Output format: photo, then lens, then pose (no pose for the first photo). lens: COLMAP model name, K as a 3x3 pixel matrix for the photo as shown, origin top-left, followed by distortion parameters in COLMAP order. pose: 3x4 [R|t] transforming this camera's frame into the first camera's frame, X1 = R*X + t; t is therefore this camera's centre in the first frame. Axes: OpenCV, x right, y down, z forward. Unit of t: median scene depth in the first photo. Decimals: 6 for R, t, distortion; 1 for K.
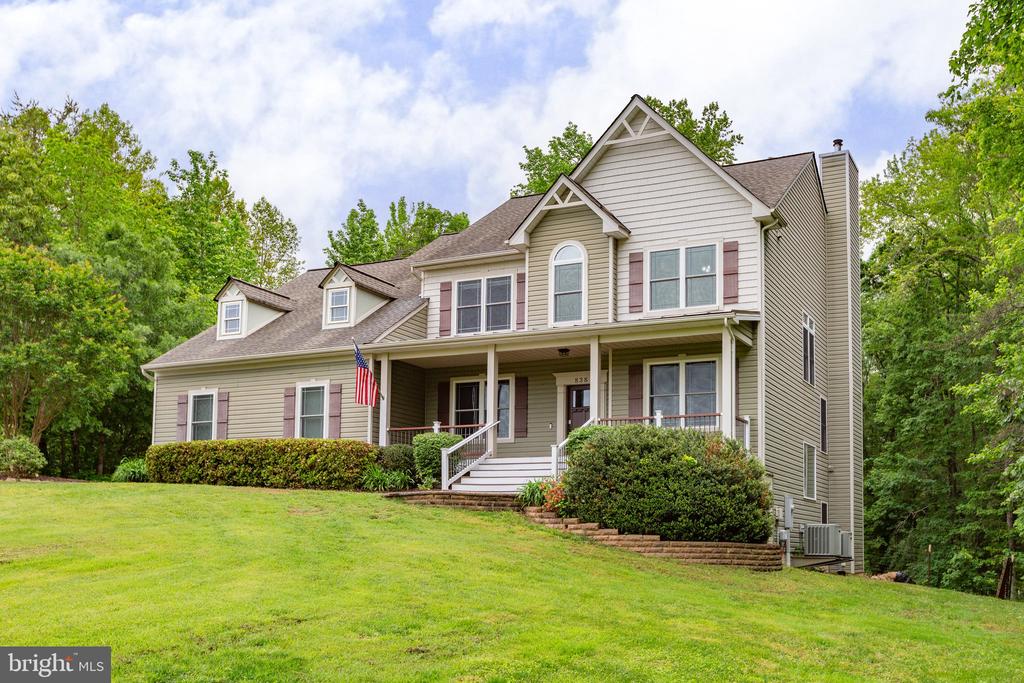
lens RADIAL K [[1085.7, 0, 507.1], [0, 1085.7, 347.8], [0, 0, 1]] dist [-0.013782, 0.000000]
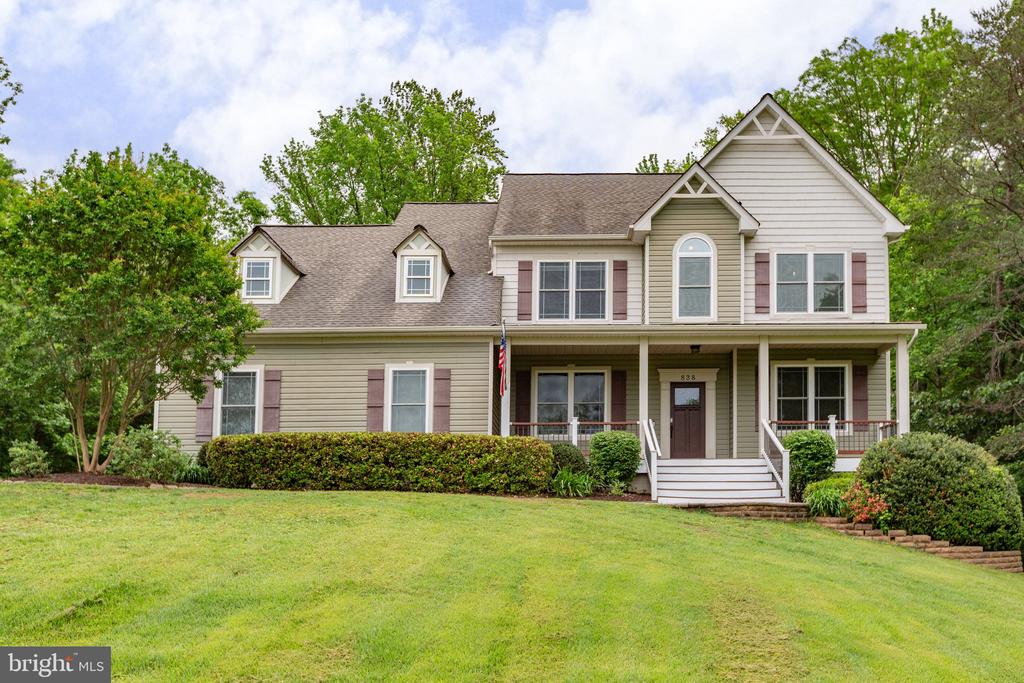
lens RADIAL K [[1033.9, 0, 571.7], [0, 1033.9, 356.5], [0, 0, 1]] dist [0.003164, 0.000000]
pose [[0.886302, 0.055684, 0.459748, -0.457052], [-0.066835, 0.997732, 0.008001, 0.010637], [-0.458260, -0.037818, 0.888013, 0.232889]]
